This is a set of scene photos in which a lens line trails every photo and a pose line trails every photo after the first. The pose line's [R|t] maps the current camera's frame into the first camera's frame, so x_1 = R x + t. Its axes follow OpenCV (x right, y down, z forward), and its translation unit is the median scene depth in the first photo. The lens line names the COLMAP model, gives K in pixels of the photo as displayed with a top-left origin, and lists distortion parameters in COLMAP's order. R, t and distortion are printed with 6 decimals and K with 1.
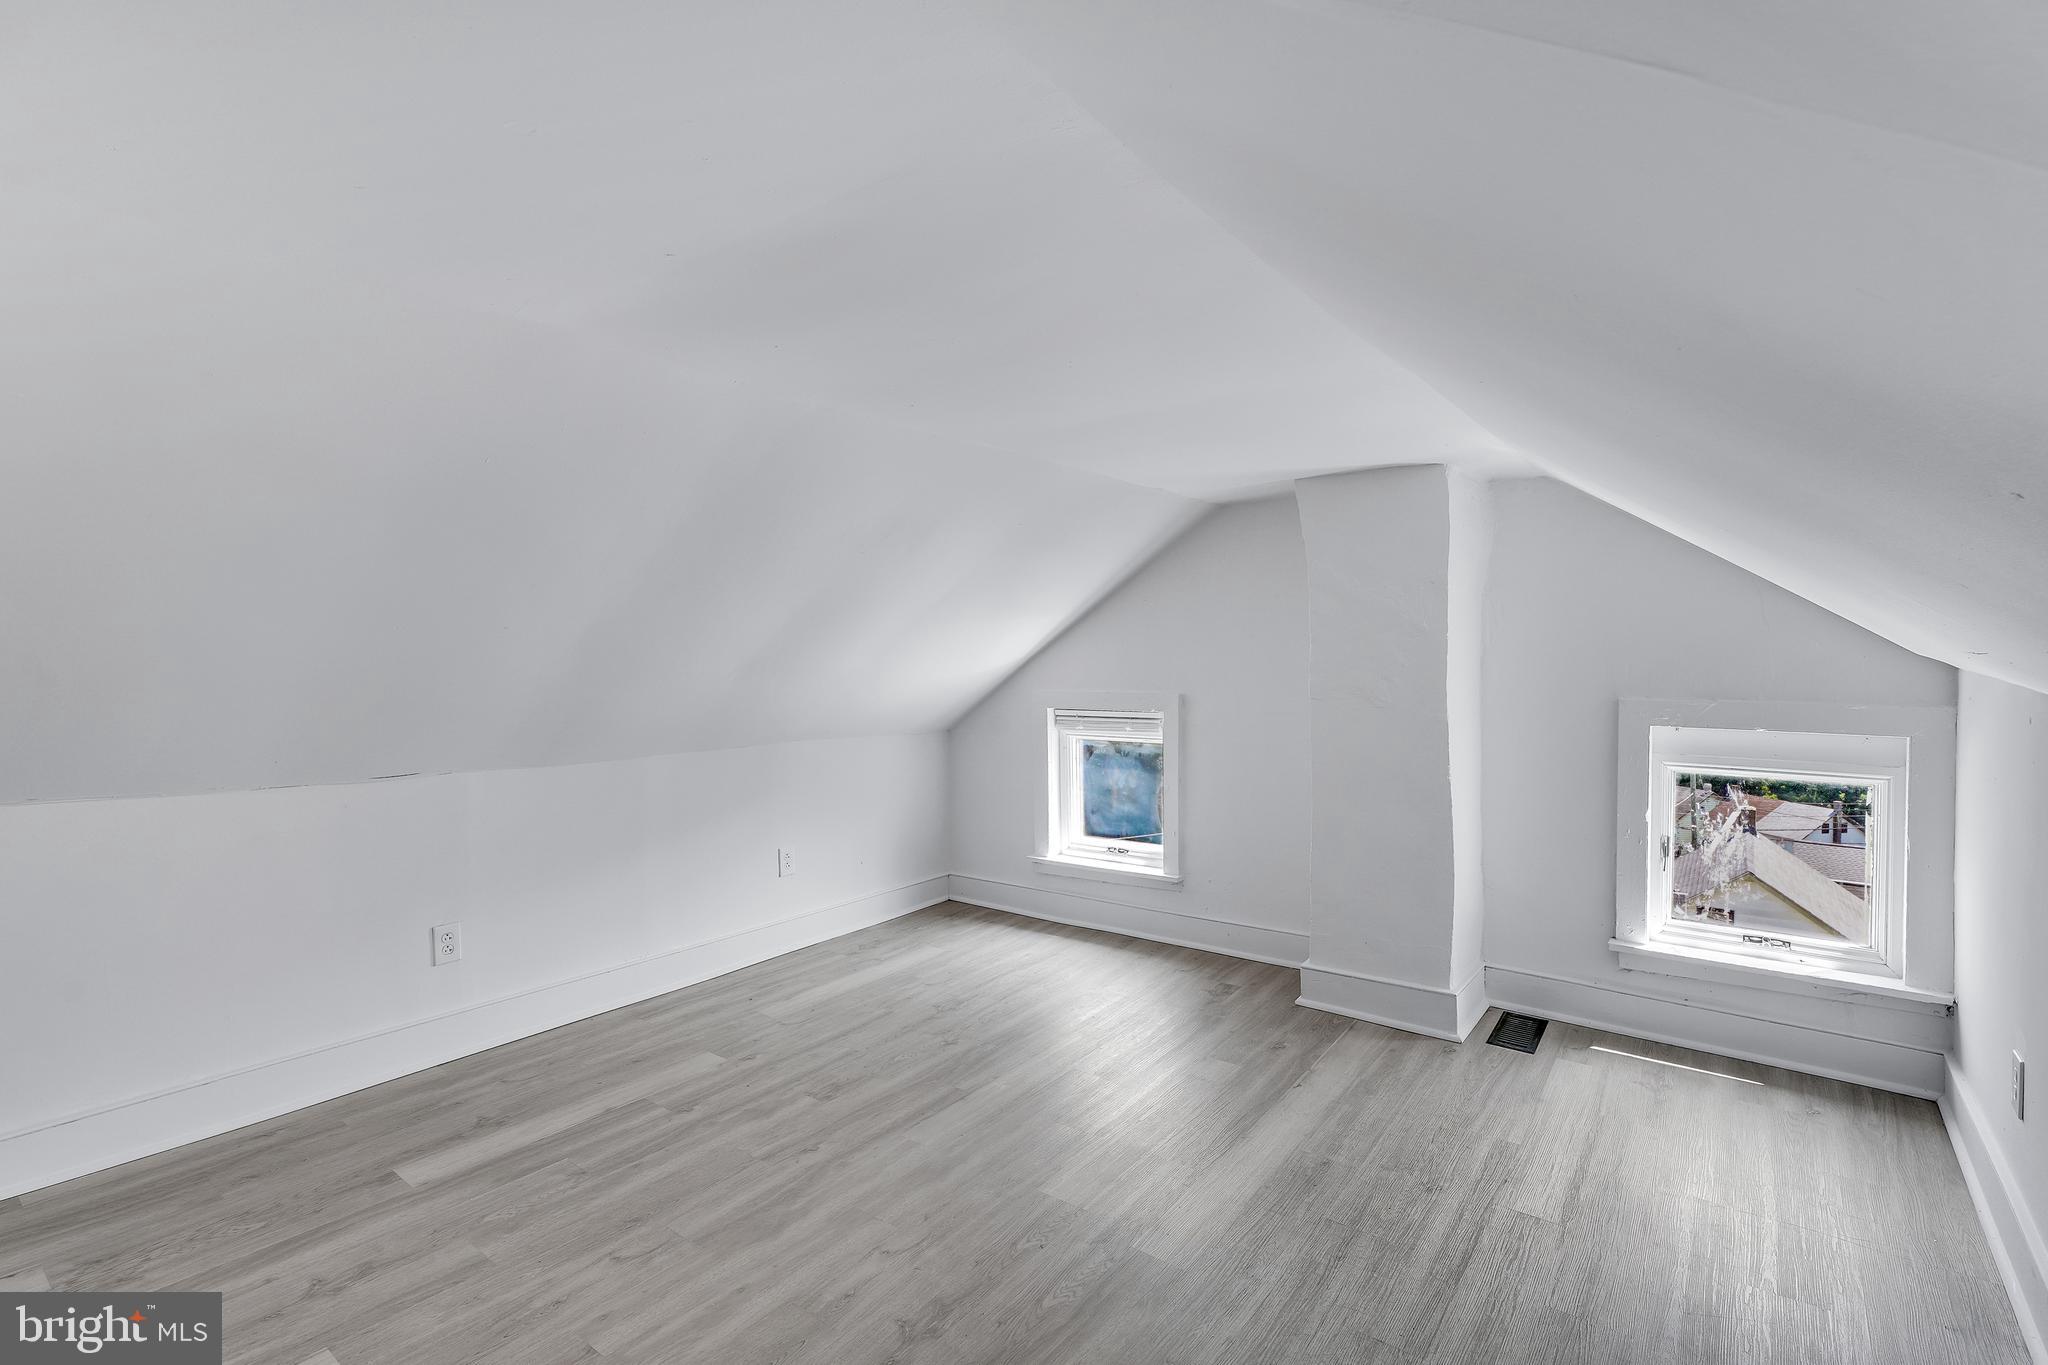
lens RADIAL K [[927.7, 0, 1033.0], [0, 927.7, 674.1], [0, 0, 1]] dist [0.003246, 0.000758]
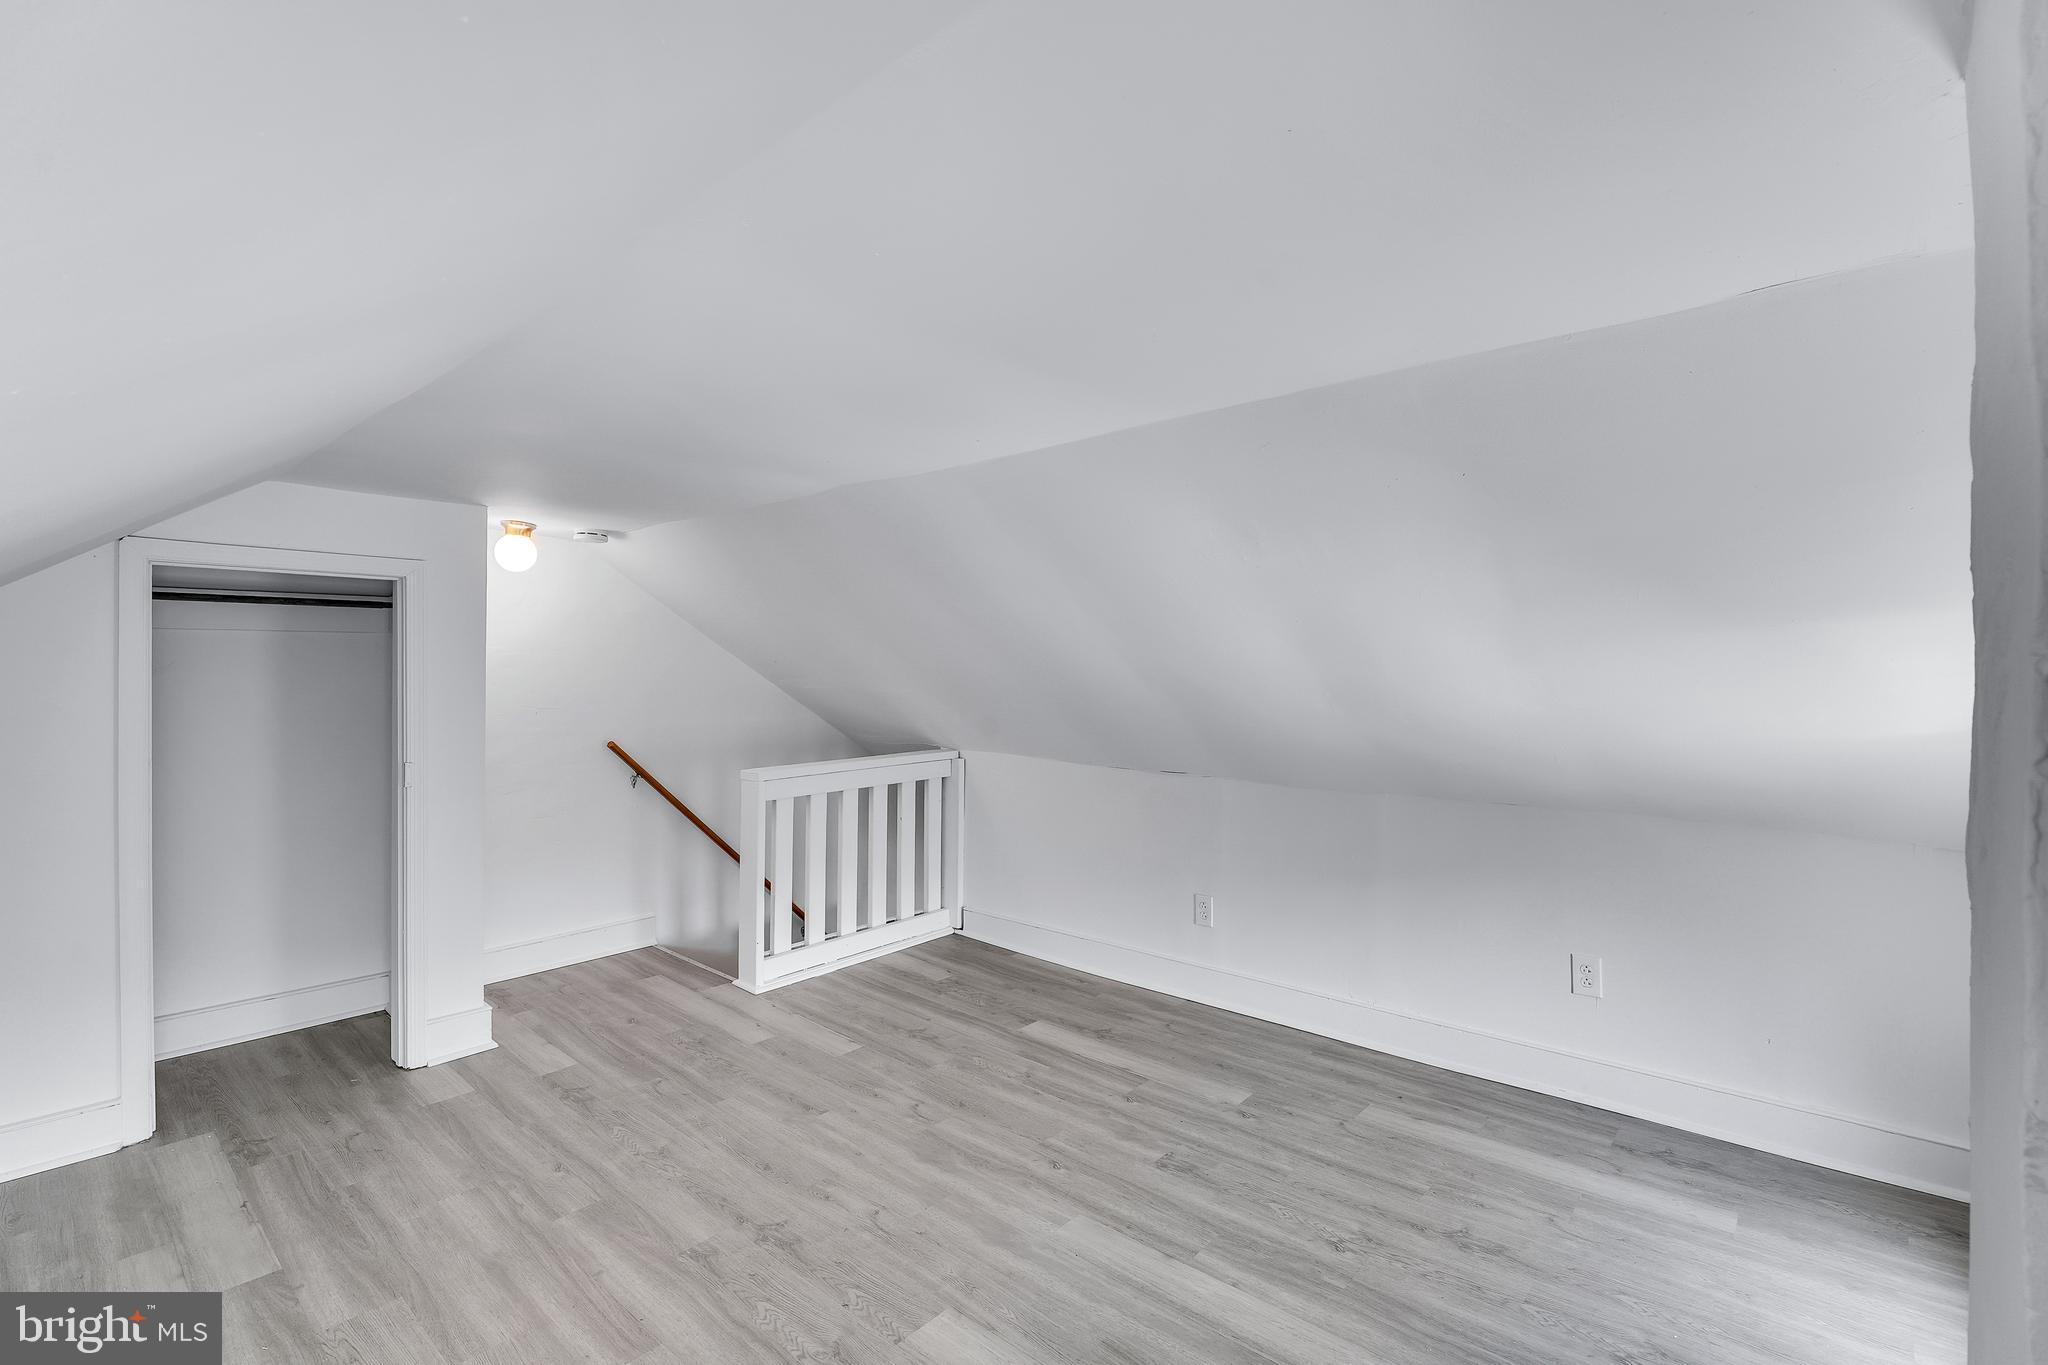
lens RADIAL K [[927.7, 0, 1032.6], [0, 927.7, 680.5], [0, 0, 1]] dist [0.003246, 0.000758]
pose [[-0.062515, 0.010816, -0.997985, 0.714159], [-0.021374, 0.999697, 0.012173, -0.038334], [0.997815, 0.022091, -0.062265, 0.923986]]
